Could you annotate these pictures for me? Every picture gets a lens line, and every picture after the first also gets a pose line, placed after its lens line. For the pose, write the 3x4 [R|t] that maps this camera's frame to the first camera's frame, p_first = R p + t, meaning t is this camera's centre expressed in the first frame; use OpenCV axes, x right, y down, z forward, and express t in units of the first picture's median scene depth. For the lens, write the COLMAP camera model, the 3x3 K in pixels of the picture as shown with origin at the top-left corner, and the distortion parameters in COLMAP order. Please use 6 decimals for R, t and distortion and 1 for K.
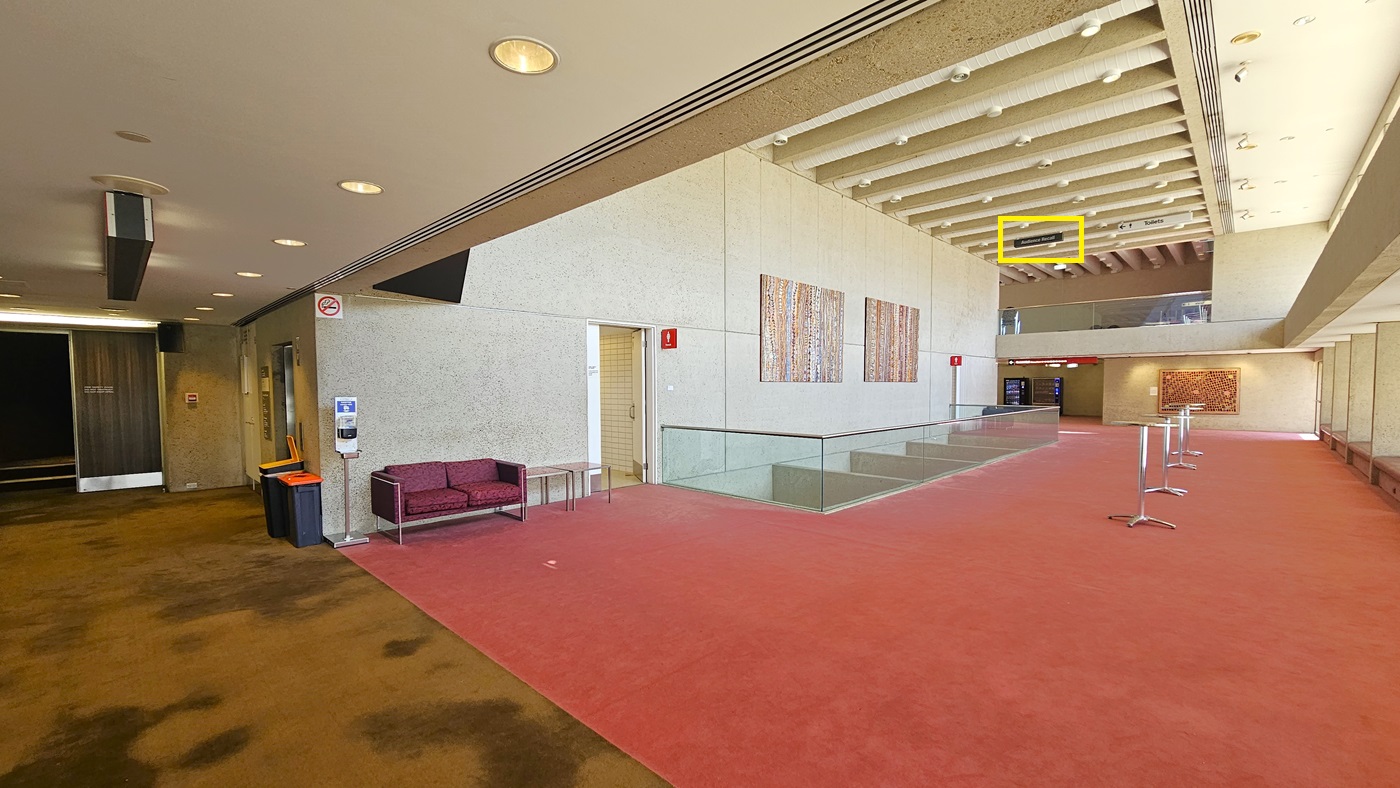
lens RADIAL K [[569.2, 0, 664.8], [0, 569.2, 413.4], [0, 0, 1]] dist [-0.002194, -0.000160]
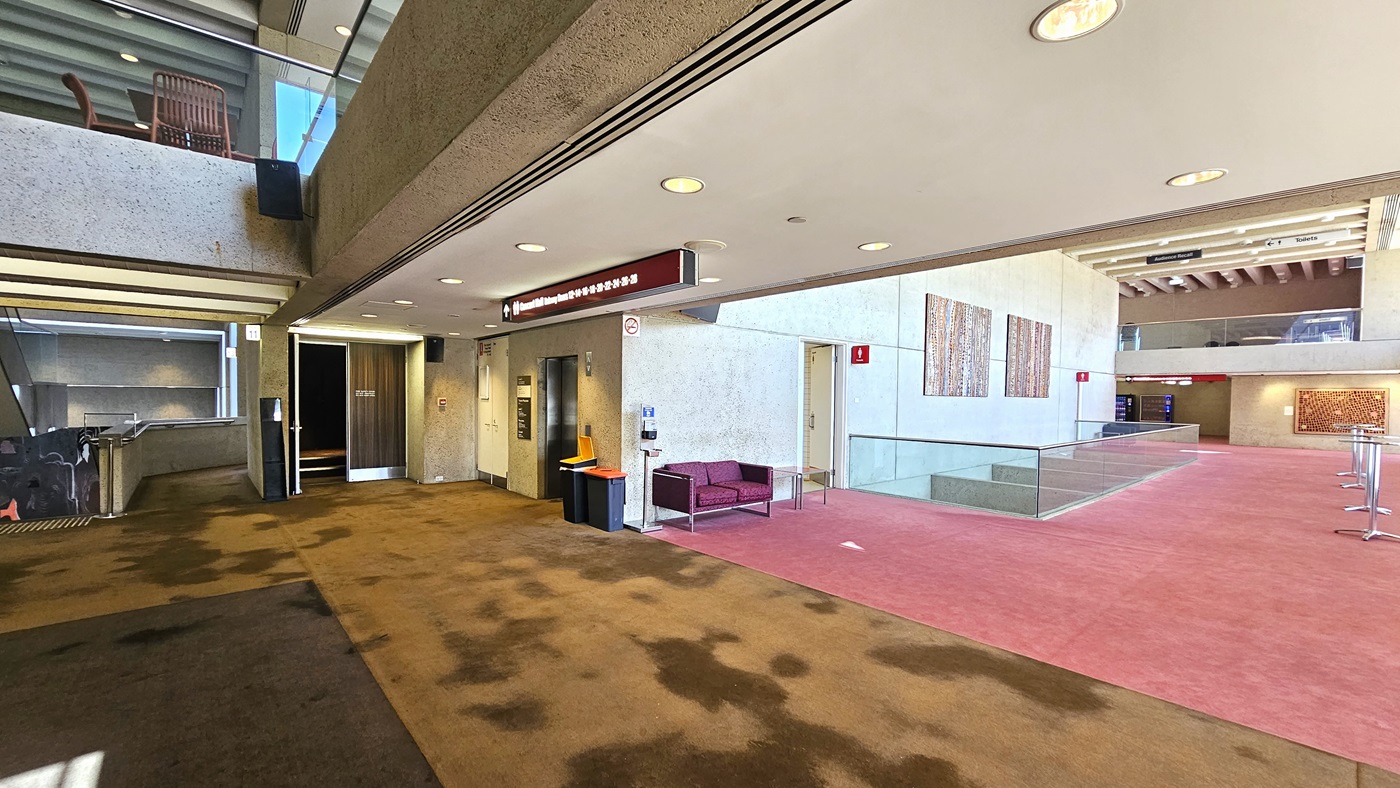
lens RADIAL K [[569.2, 0, 664.8], [0, 569.2, 413.4], [0, 0, 1]] dist [-0.002194, -0.000160]
pose [[0.996753, 0.018247, -0.078422, -0.276672], [-0.019645, 0.999661, -0.017094, 0.006337], [0.078084, 0.018579, 0.996774, -0.103948]]
